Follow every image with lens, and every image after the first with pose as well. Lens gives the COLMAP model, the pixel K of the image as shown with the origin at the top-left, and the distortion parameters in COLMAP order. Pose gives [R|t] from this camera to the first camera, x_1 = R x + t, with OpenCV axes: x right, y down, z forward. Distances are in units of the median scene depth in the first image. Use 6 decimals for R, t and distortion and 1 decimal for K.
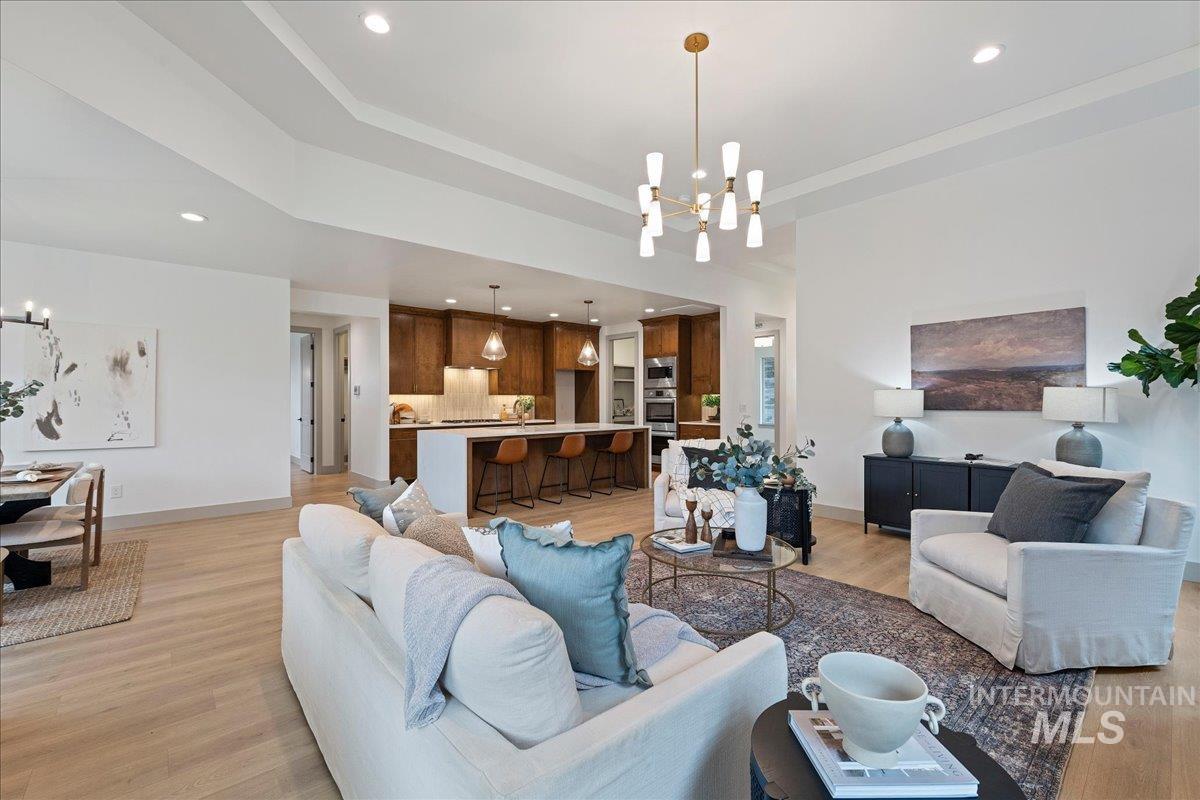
lens RADIAL K [[541.4, 0, 602.6], [0, 541.4, 397.5], [0, 0, 1]] dist [0.011555, -0.000449]
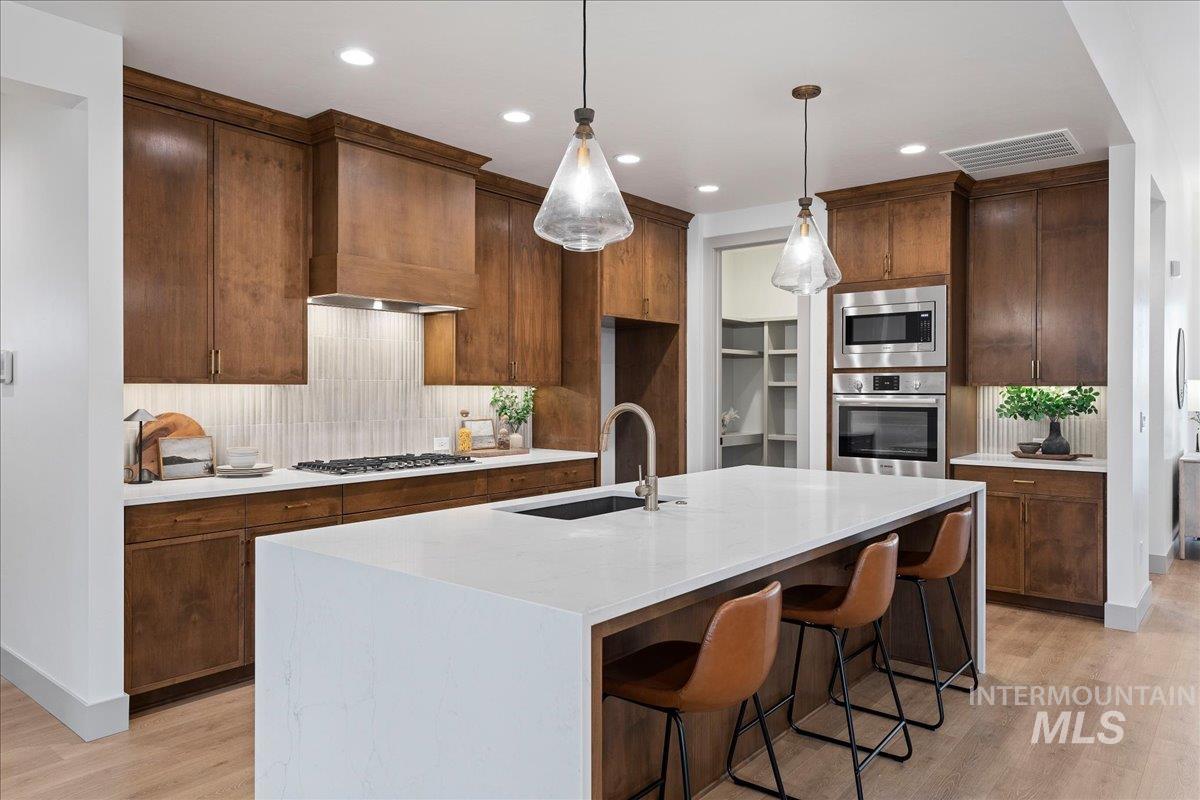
lens RADIAL K [[799.7, 0, 604.0], [0, 799.7, 391.7], [0, 0, 1]] dist [-0.002433, 0.002117]
pose [[0.987103, 0.002561, 0.160067, -0.185519], [-0.003702, 0.999970, 0.006831, -0.004384], [-0.160045, -0.007336, 0.987082, 0.479918]]
